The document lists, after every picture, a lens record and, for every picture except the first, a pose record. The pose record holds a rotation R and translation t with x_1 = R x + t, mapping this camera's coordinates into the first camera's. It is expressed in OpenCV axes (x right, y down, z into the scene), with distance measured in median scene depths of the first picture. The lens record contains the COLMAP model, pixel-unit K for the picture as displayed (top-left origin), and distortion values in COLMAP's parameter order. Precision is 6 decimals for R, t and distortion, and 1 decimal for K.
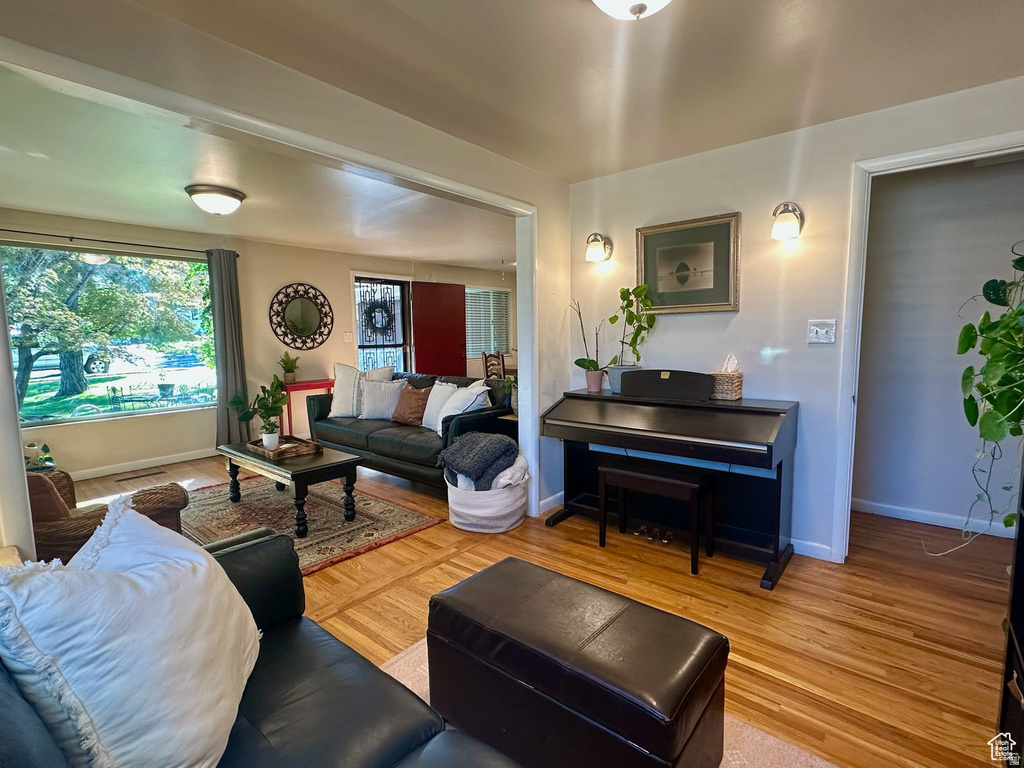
lens RADIAL K [[490.5, 0, 513.3], [0, 490.5, 386.9], [0, 0, 1]] dist [0.004514, 0.000278]
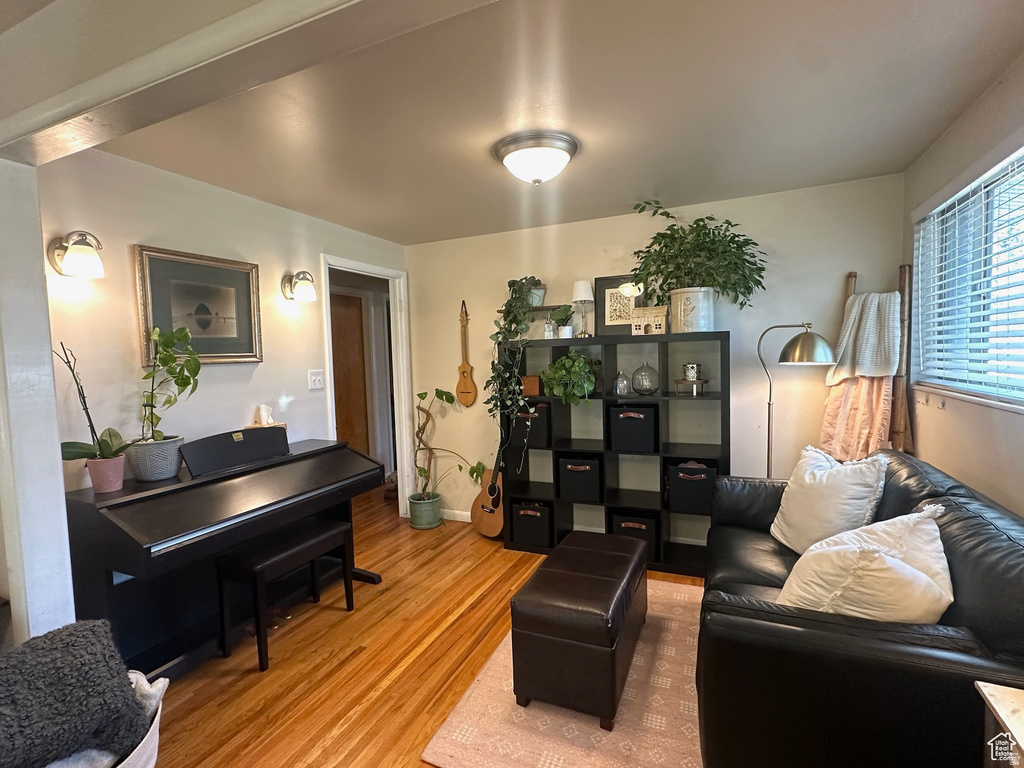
lens RADIAL K [[490.5, 0, 509.4], [0, 490.5, 385.1], [0, 0, 1]] dist [0.004514, 0.000278]
pose [[-0.258247, -0.041580, 0.965184, -0.324161], [0.136122, 0.987540, 0.078964, -0.060051], [-0.956441, 0.151775, -0.249369, 0.392753]]
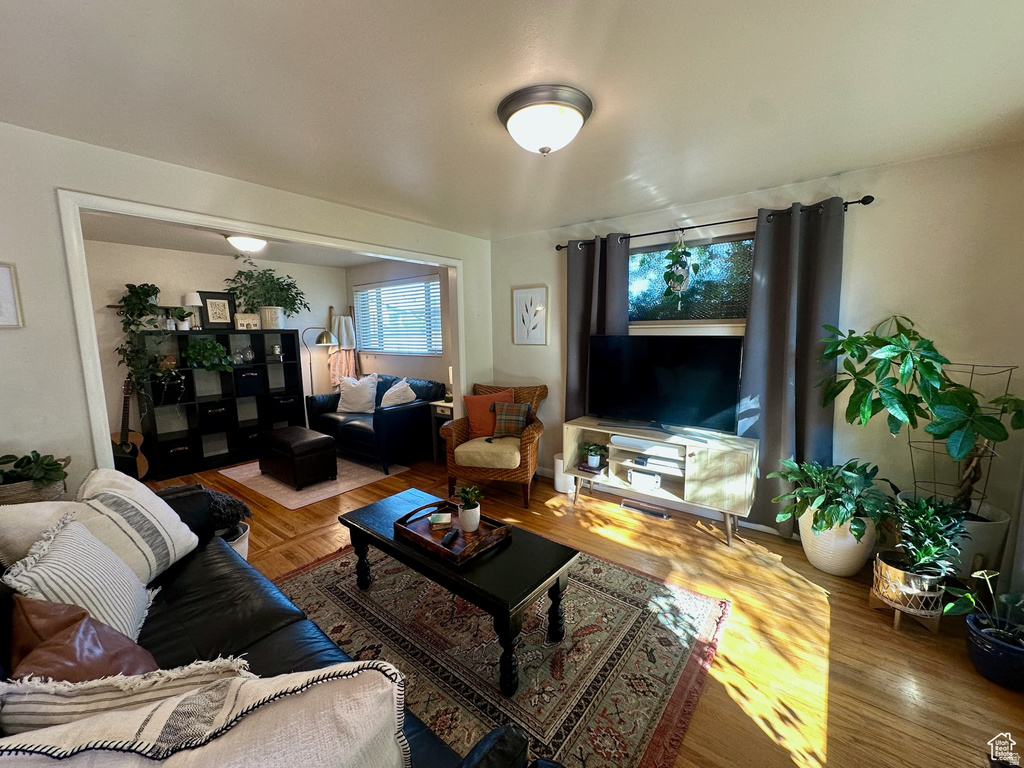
lens RADIAL K [[407.3, 0, 512.1], [0, 407.3, 385.1], [0, 0, 1]] dist [-0.000673, -0.000637]
pose [[-0.999385, 0.029095, -0.019585, -0.337270], [0.023608, 0.971022, 0.237819, -0.125085], [0.025937, 0.237210, -0.971112, 0.931784]]
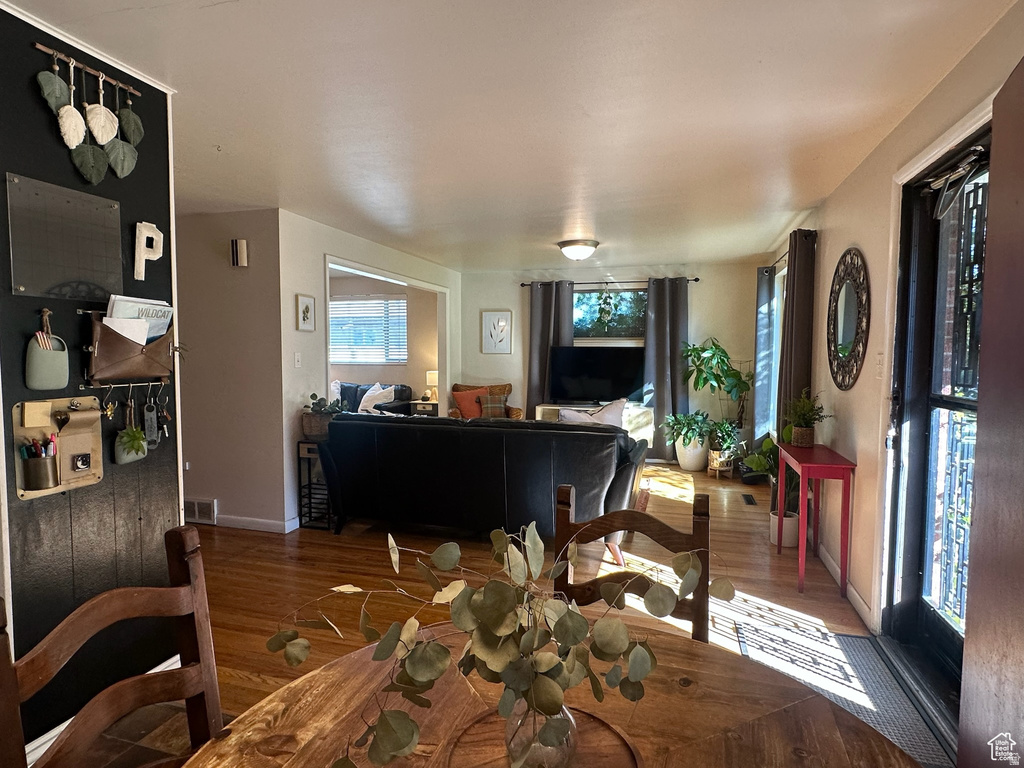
lens RADIAL K [[574.5, 0, 508.5], [0, 574.5, 388.7], [0, 0, 1]] dist [0.002802, -0.001424]
pose [[-0.922620, 0.036147, -0.384013, 0.085022], [-0.031271, 0.985312, 0.167879, -0.165389], [0.384441, 0.166897, -0.907938, 1.430287]]
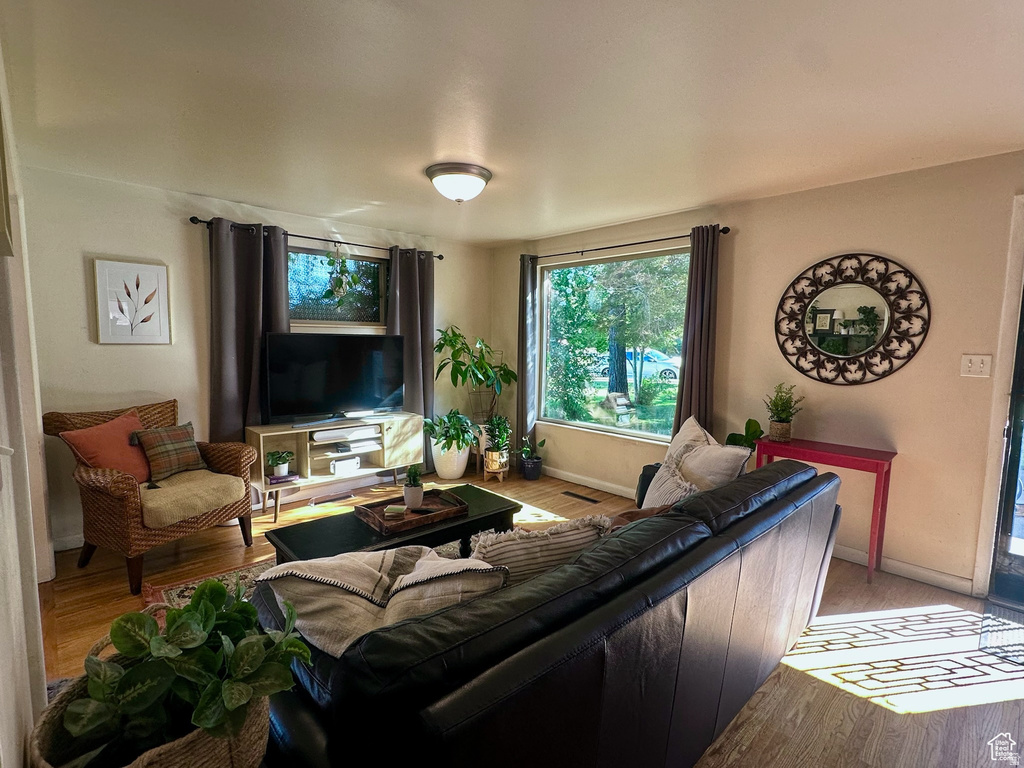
lens RADIAL K [[490.5, 0, 507.1], [0, 490.5, 384.2], [0, 0, 1]] dist [0.004514, 0.000278]
pose [[-0.123845, 0.107855, -0.986423, 0.127643], [-0.117101, 0.985541, 0.122460, -0.101524], [0.985368, 0.130677, -0.109424, 0.738660]]
